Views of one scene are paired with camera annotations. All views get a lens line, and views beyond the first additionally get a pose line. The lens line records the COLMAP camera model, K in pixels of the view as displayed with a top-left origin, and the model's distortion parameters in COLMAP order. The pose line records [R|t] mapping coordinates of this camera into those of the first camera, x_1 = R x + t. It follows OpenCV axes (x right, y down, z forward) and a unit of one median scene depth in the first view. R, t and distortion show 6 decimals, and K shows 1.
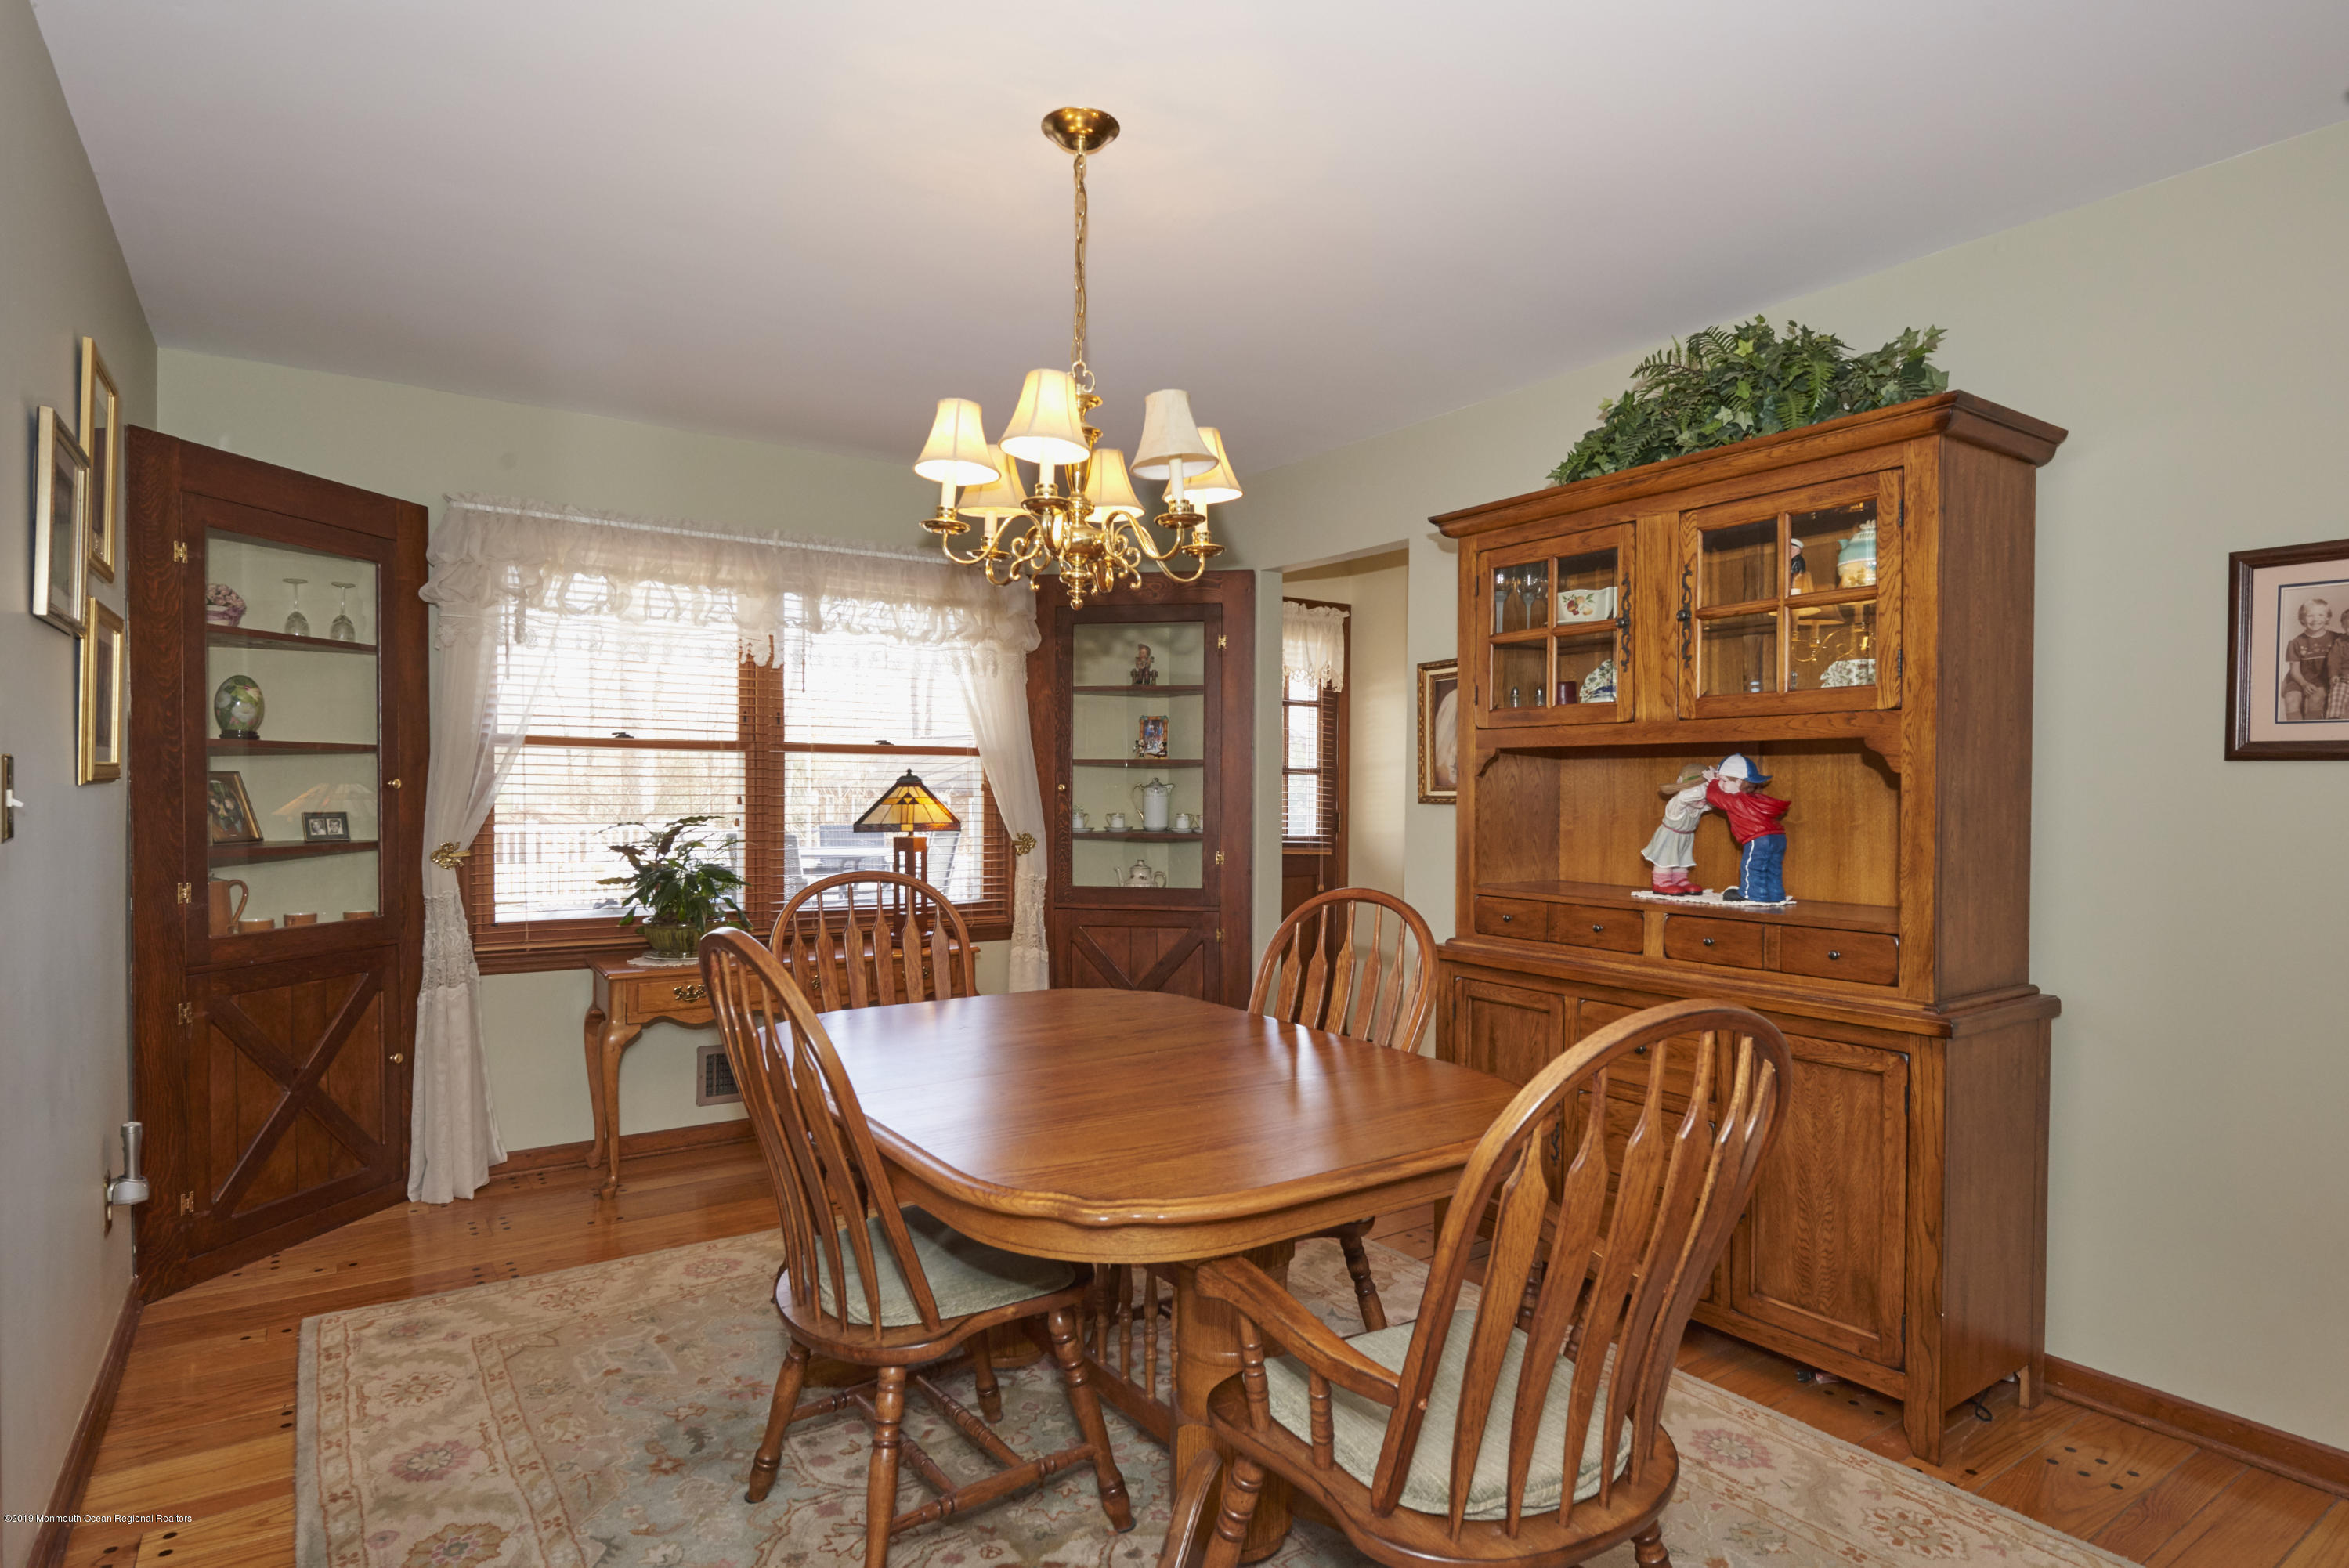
lens RADIAL K [[1264.7, 0, 1176.9], [0, 1264.7, 786.3], [0, 0, 1]] dist [-0.003031, -0.000681]
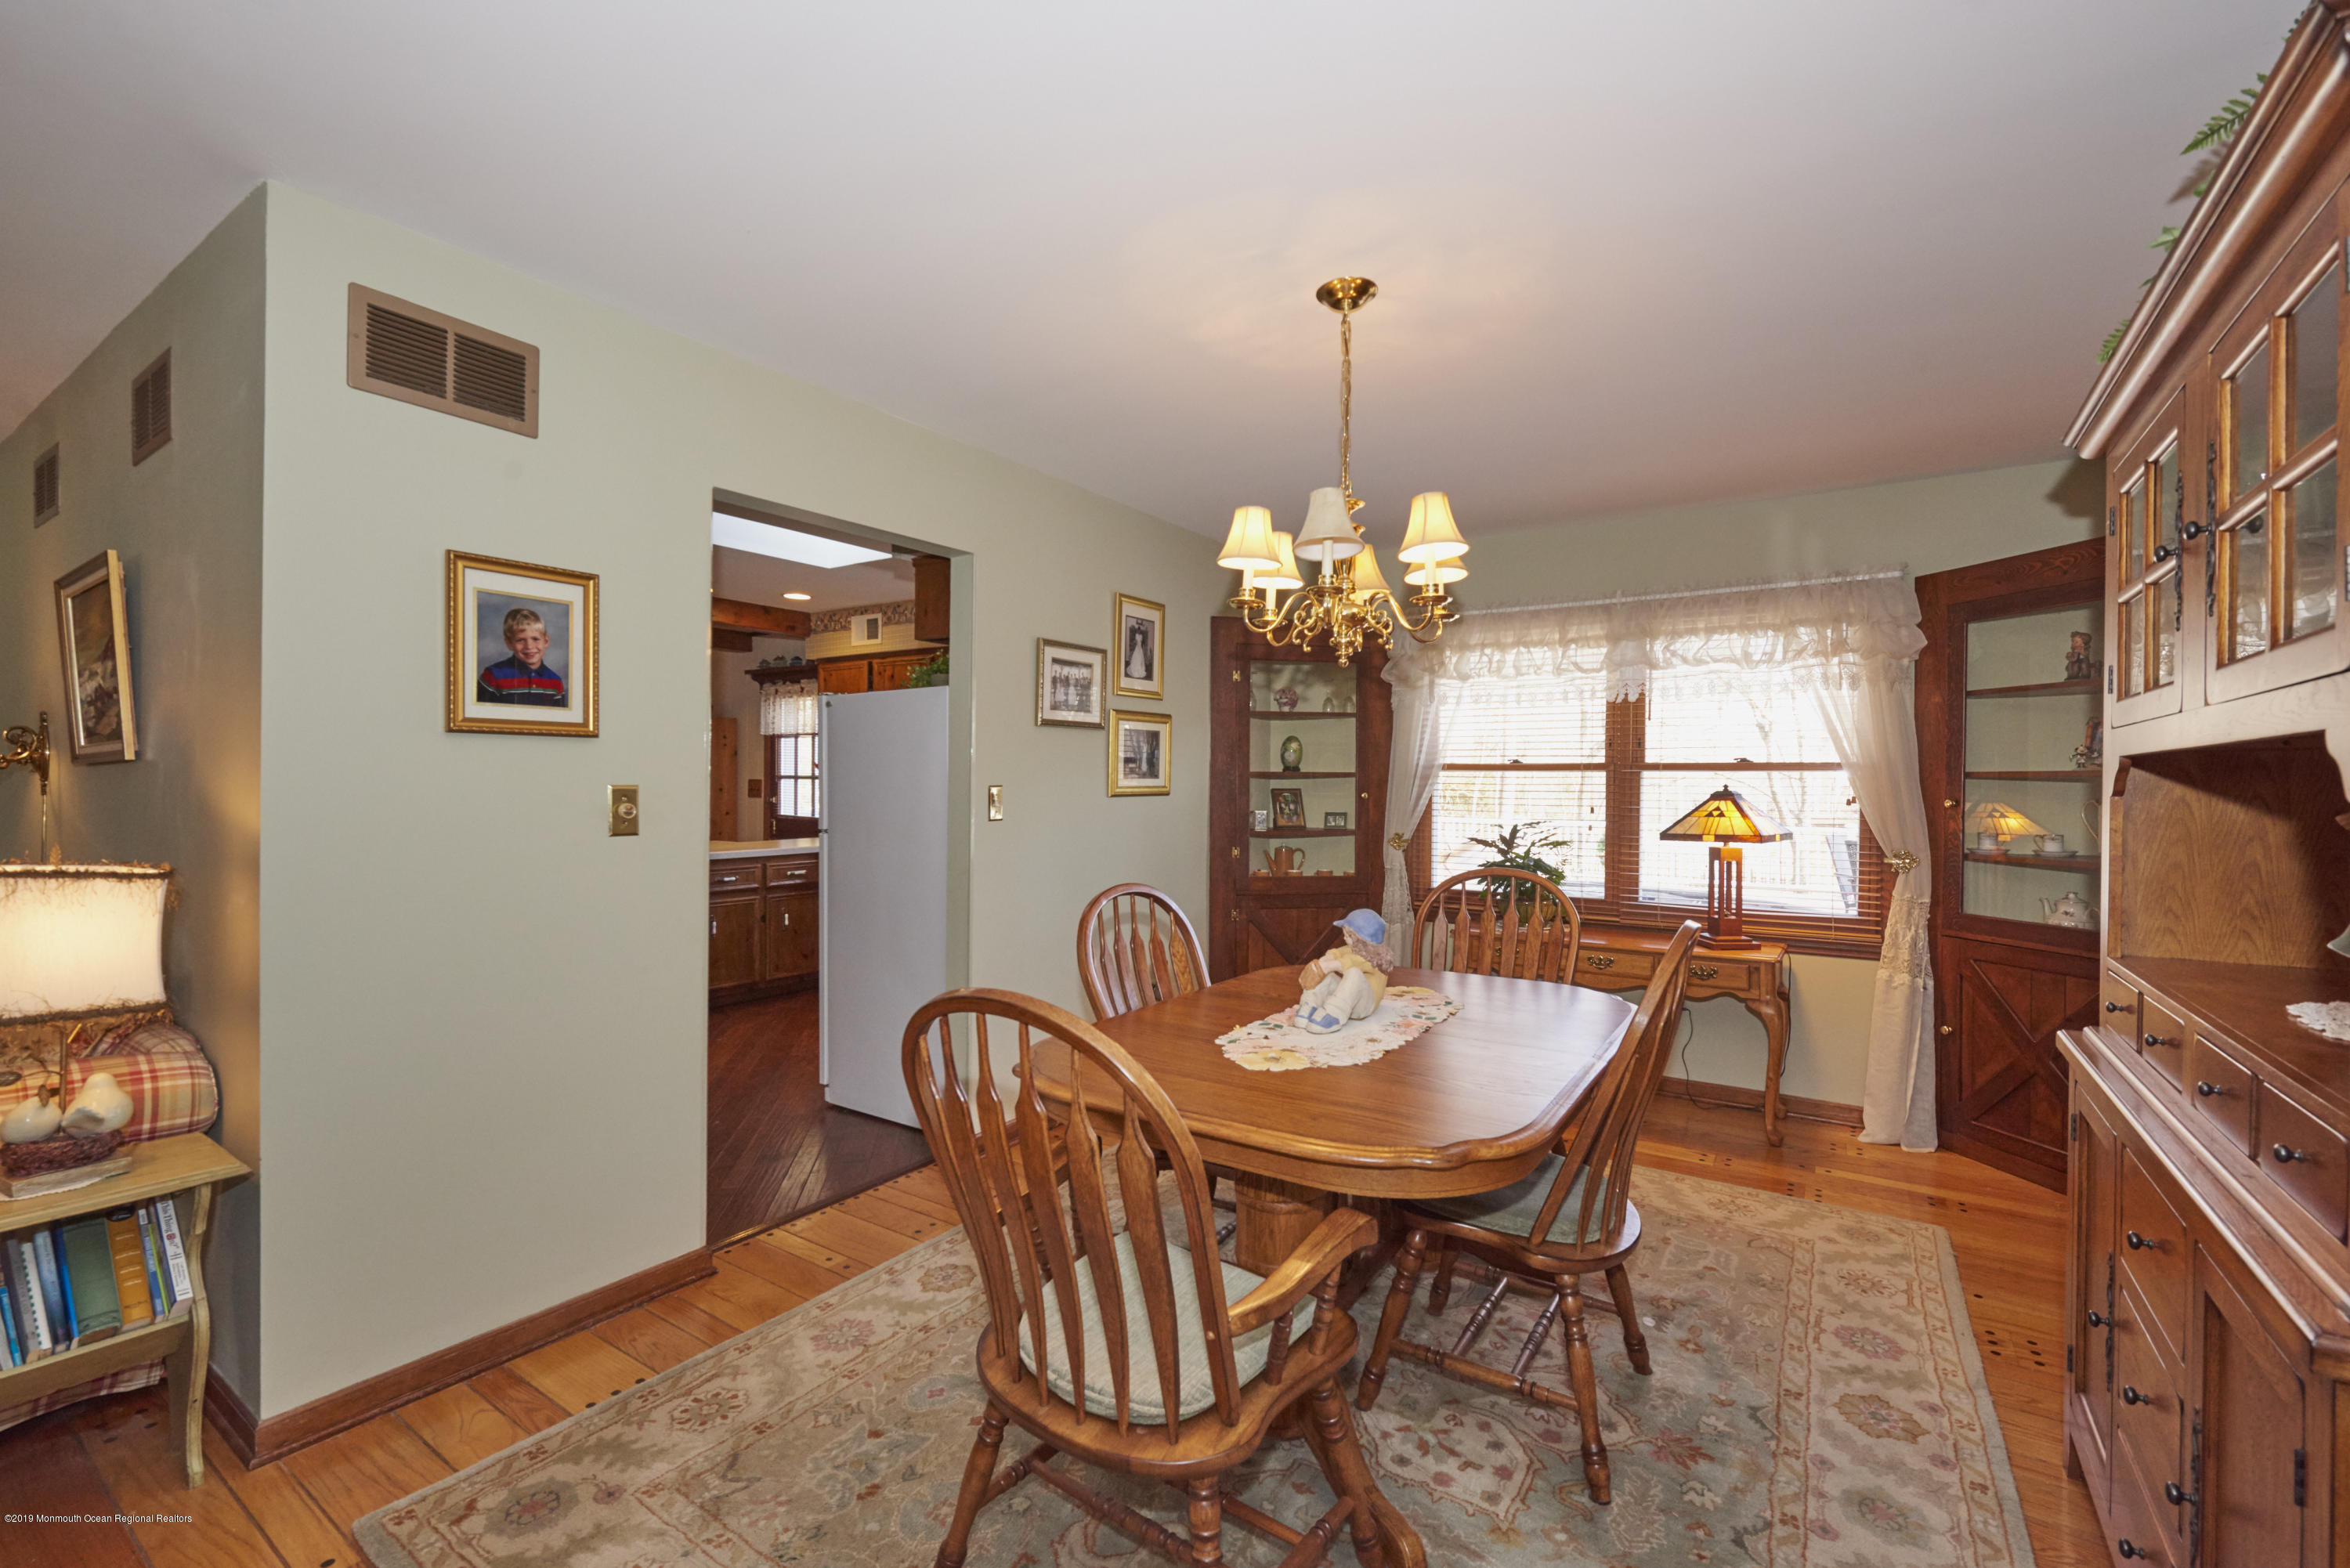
lens RADIAL K [[1003.3, 0, 1181.5], [0, 1003.3, 789.2], [0, 0, 1]] dist [-0.009711, -0.000527]
pose [[0.361645, 0.002018, -0.932314, 0.445328], [-0.004042, 0.999992, 0.000597, -0.008978], [0.932307, 0.003552, 0.361650, 0.264857]]
